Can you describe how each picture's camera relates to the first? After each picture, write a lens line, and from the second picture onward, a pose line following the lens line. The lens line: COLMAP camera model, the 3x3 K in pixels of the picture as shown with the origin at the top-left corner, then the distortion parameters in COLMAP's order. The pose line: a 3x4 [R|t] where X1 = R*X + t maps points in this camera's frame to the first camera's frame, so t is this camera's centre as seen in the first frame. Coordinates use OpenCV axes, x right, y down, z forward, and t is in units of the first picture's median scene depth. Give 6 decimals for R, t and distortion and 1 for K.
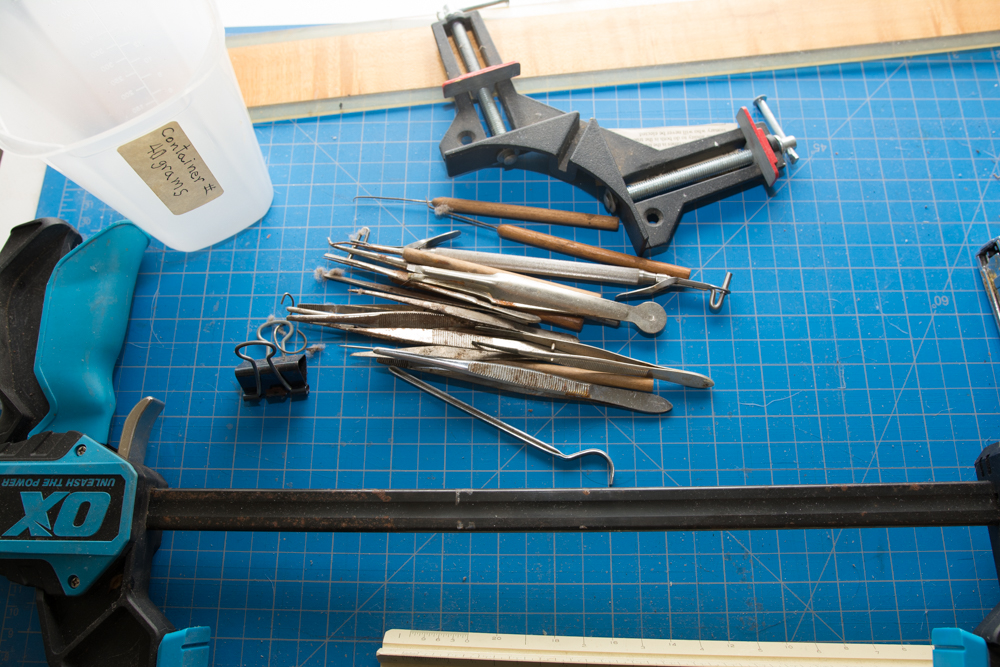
lens RADIAL K [[810.3, 0, 500.0], [0, 810.3, 333.5], [0, 0, 1]] dist [-0.090139, 0.059573]
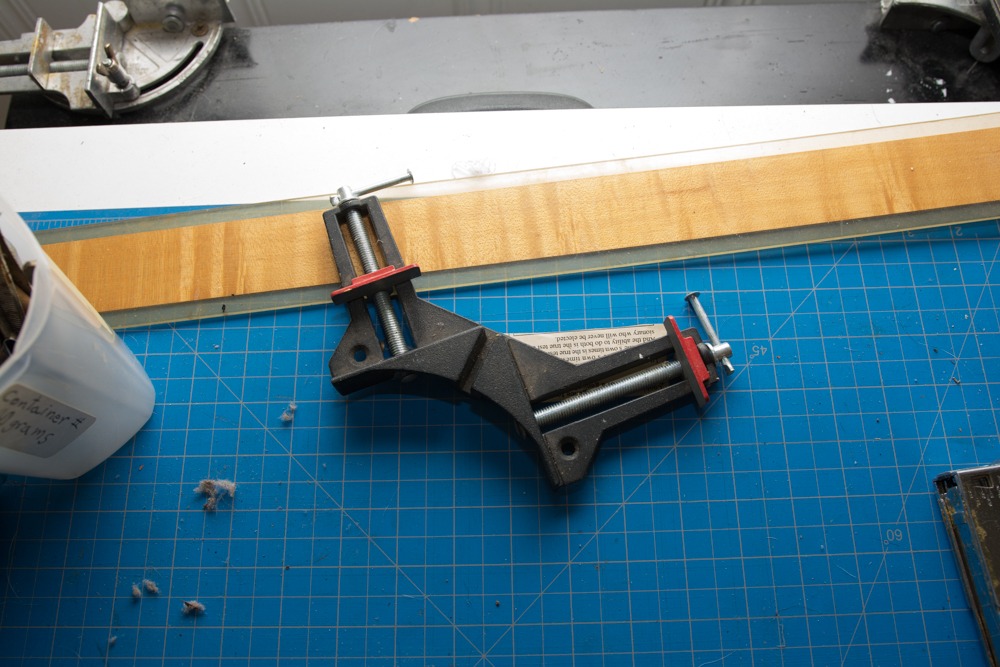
lens RADIAL K [[810.3, 0, 500.0], [0, 810.3, 333.5], [0, 0, 1]] dist [-0.090139, 0.059573]
pose [[0.999718, -0.018483, 0.014939, 0.098646], [0.018695, 0.999725, -0.014179, -0.245749], [-0.014672, 0.014454, 0.999788, 0.106817]]
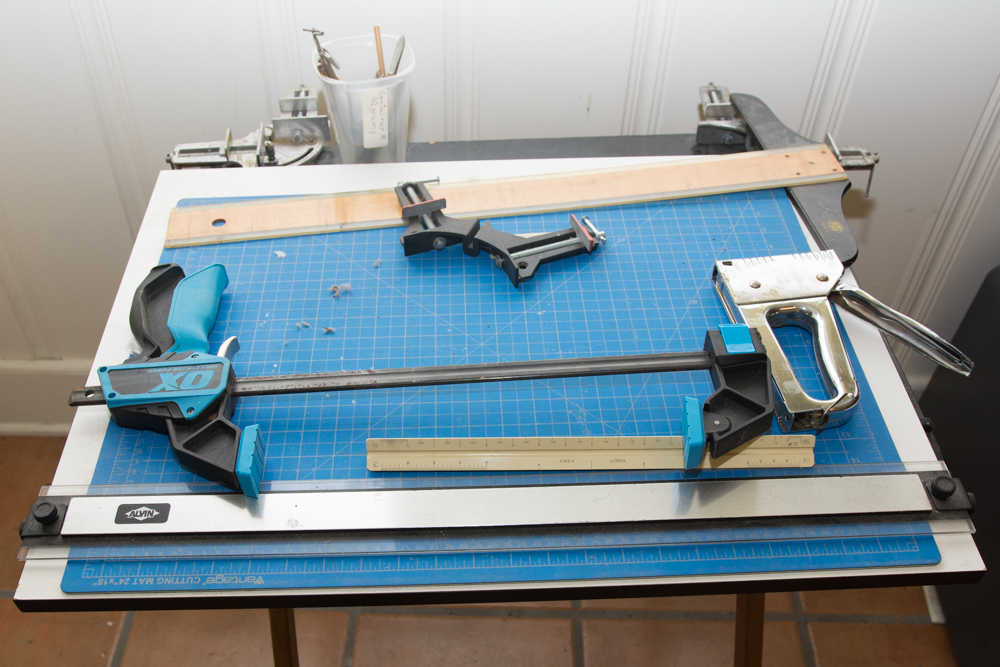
lens RADIAL K [[1005.7, 0, 483.2], [0, 1005.7, 356.7], [0, 0, 1]] dist [-0.063654, 0.004576]
pose [[0.998899, -0.013607, 0.044898, 0.003453], [0.032147, 0.895551, -0.443796, 0.946952], [-0.034170, 0.444751, 0.895002, -0.817775]]
